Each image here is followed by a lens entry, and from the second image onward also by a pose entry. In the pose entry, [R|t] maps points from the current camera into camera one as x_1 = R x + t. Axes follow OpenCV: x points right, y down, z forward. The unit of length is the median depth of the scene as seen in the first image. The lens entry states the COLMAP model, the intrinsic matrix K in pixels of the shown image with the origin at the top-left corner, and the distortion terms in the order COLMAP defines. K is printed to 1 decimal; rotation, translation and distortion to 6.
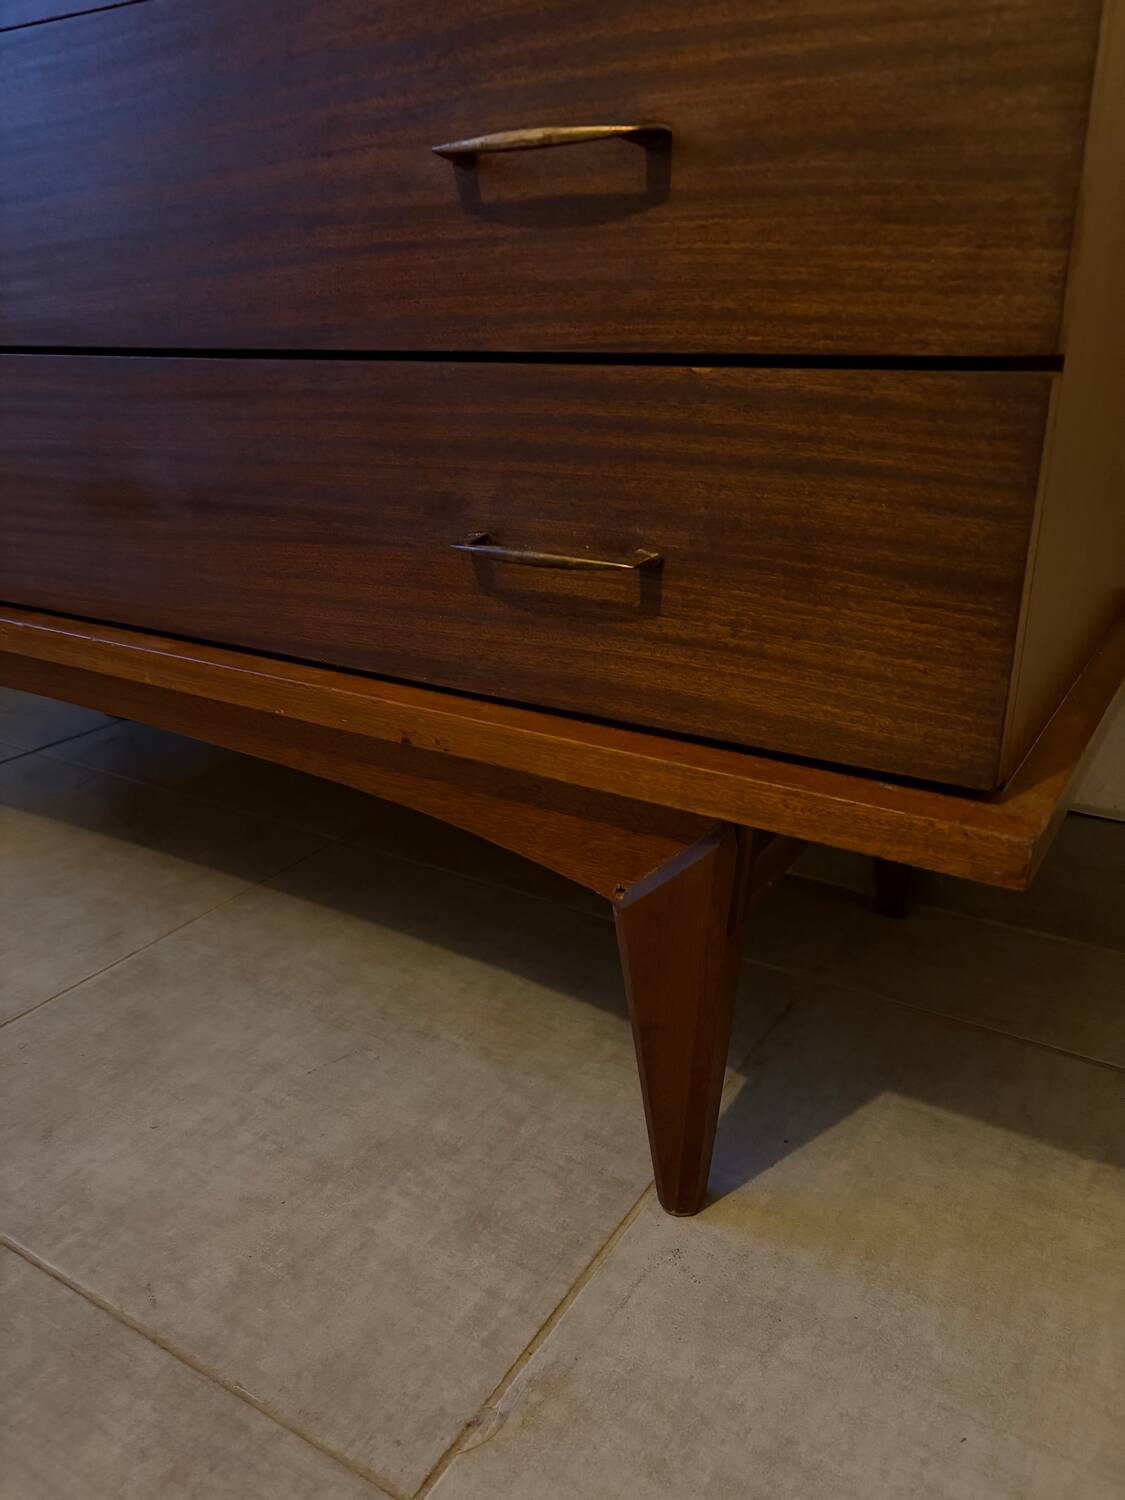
lens RADIAL K [[1137.6, 0, 565.0], [0, 1137.6, 772.2], [0, 0, 1]] dist [0.047805, -0.057848]
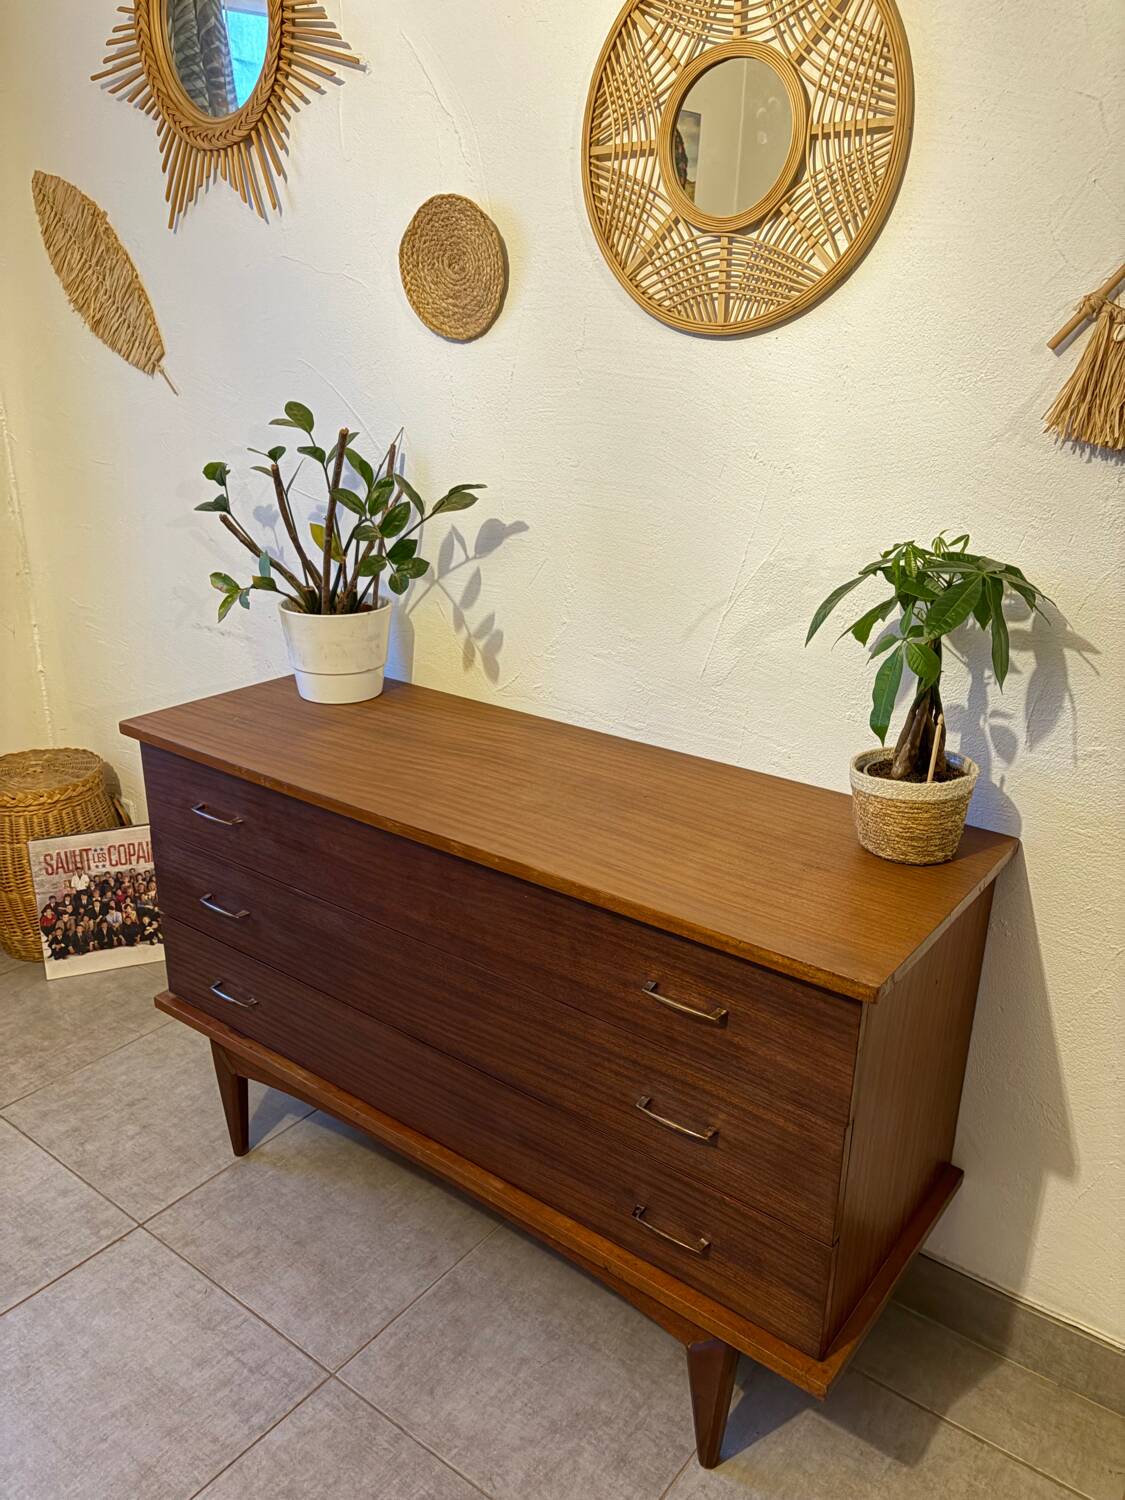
lens RADIAL K [[1137.6, 0, 559.2], [0, 1137.6, 750.1], [0, 0, 1]] dist [0.047805, -0.057848]
pose [[0.994710, 0.058392, -0.084511, -0.088464], [-0.061265, 0.997615, -0.031802, -0.989779], [0.082452, 0.036811, 0.995915, -1.430312]]
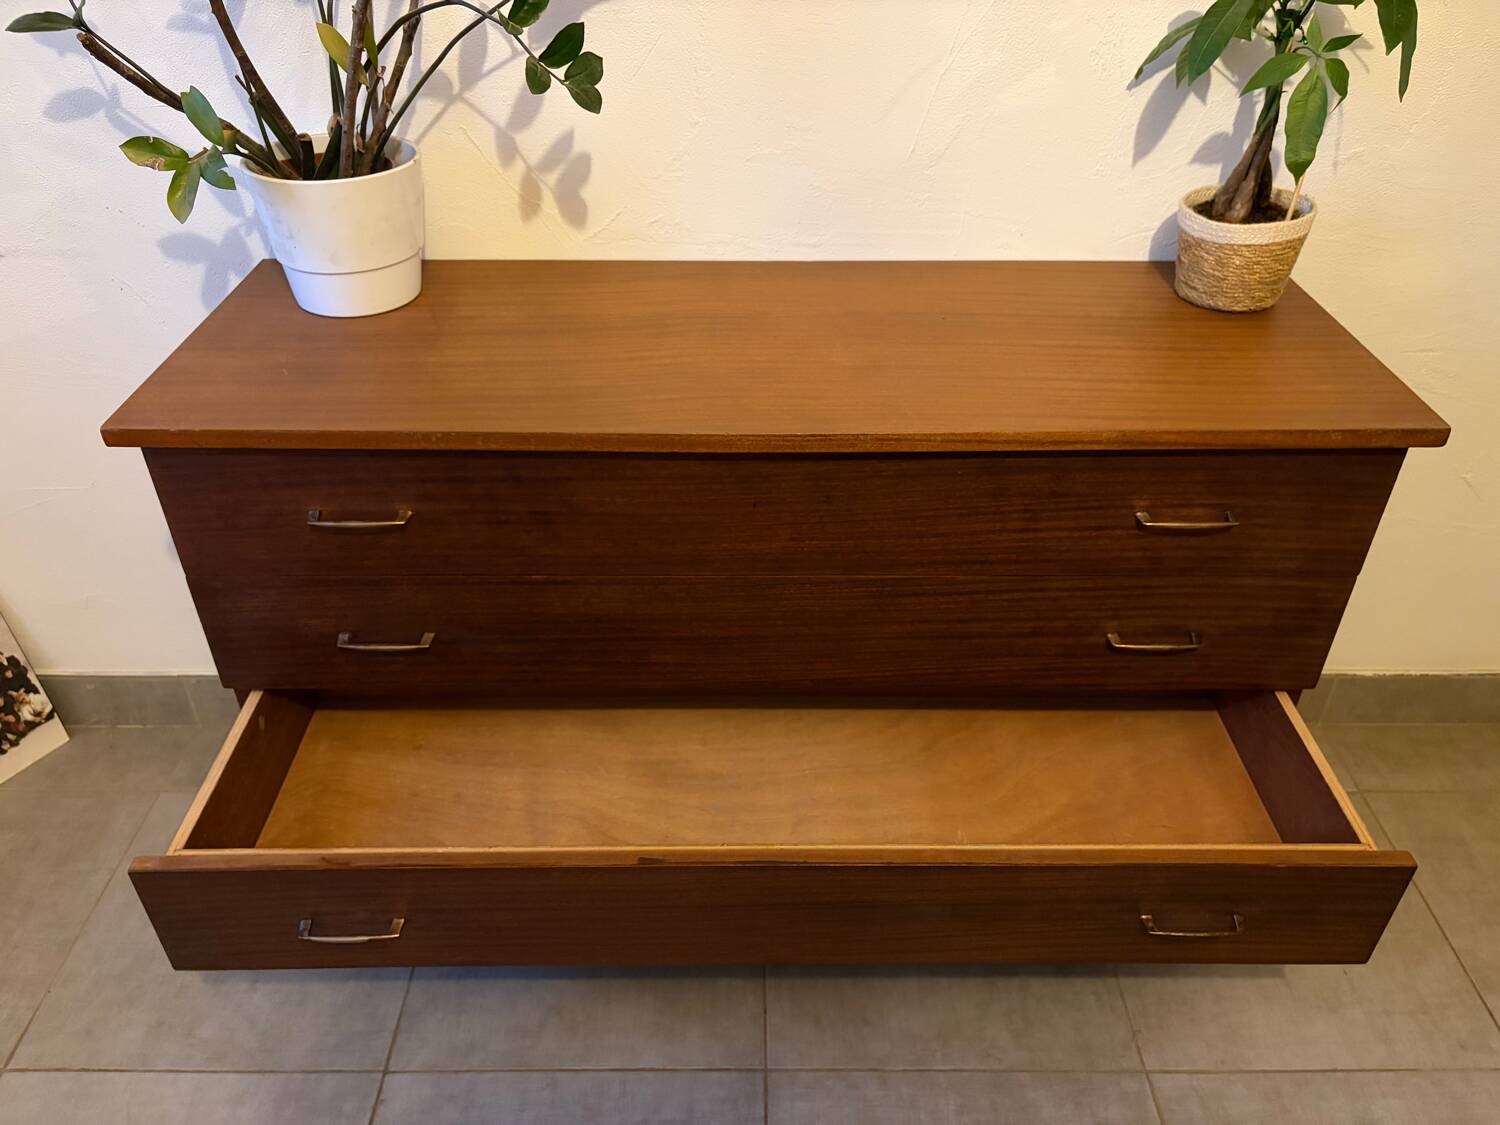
lens RADIAL K [[1137.6, 0, 752.8], [0, 1137.6, 568.4], [0, 0, 1]] dist [0.047805, -0.057848]
pose [[0.846192, -0.291801, 0.445883, -1.447270], [0.183387, 0.945099, 0.270474, -1.172587], [-0.500328, -0.147104, 0.853248, -0.610386]]
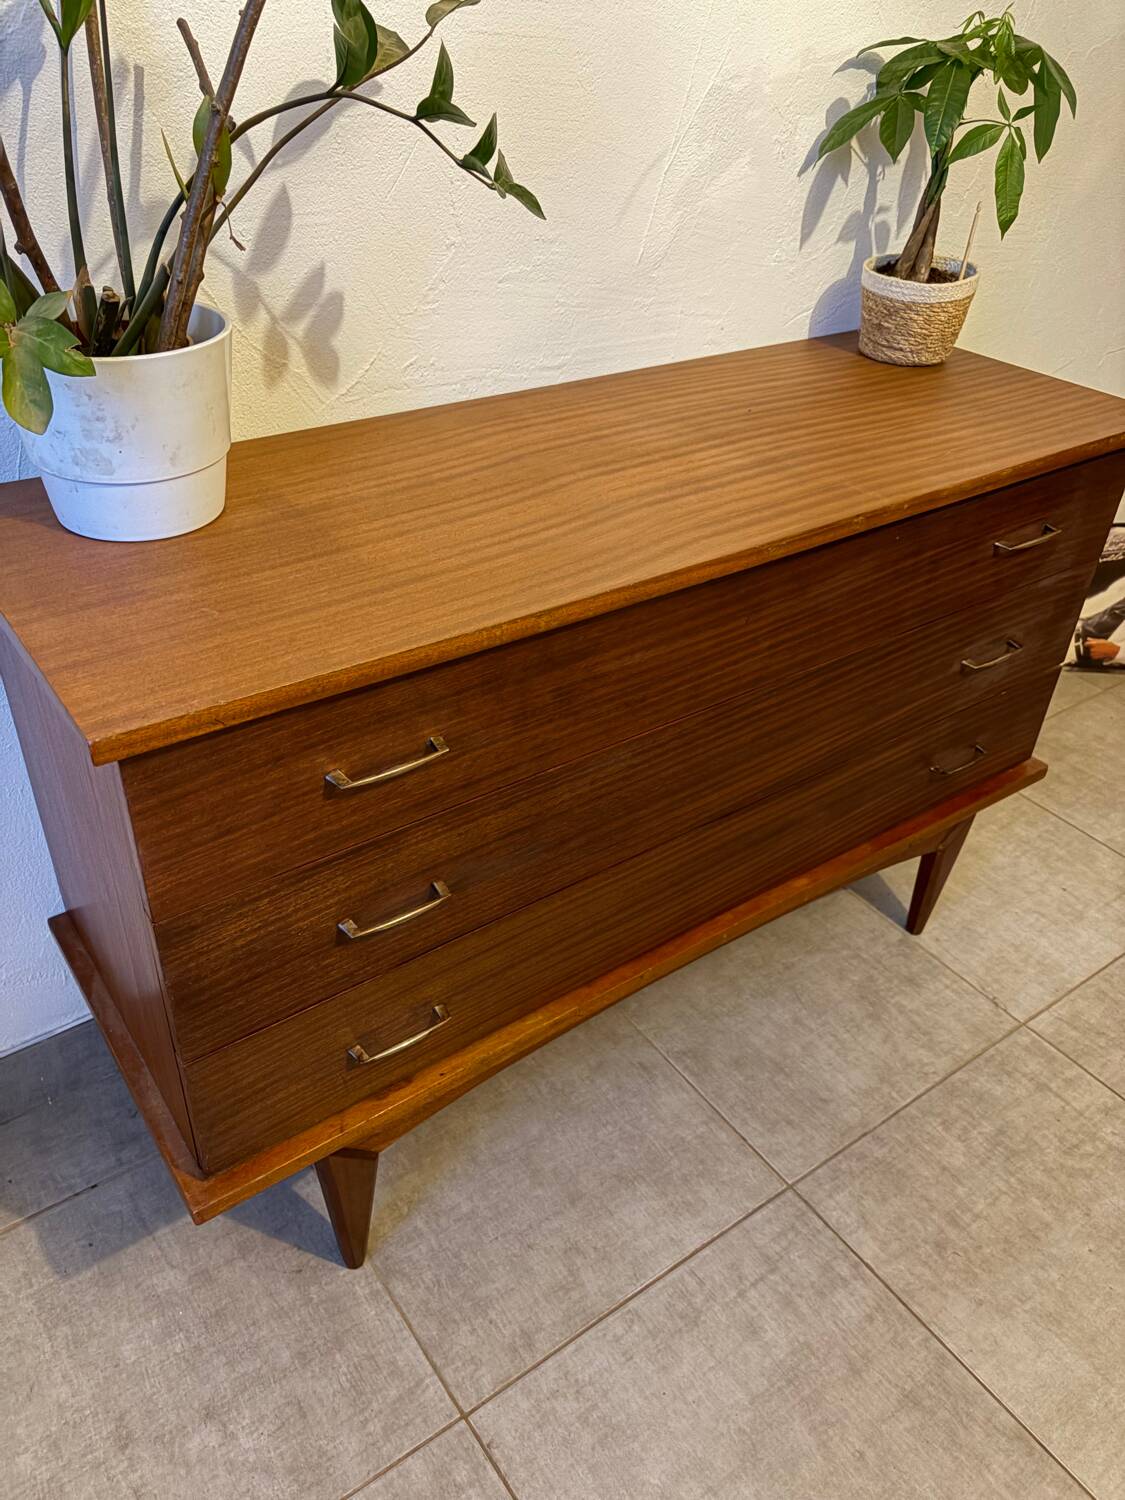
lens RADIAL K [[1137.6, 0, 564.0], [0, 1137.6, 753.7], [0, 0, 1]] dist [0.047805, -0.057848]
pose [[0.375752, -0.507777, 0.775225, -2.166029], [0.297774, 0.858320, 0.417873, -1.413847], [-0.877577, 0.073825, 0.473718, 0.398764]]
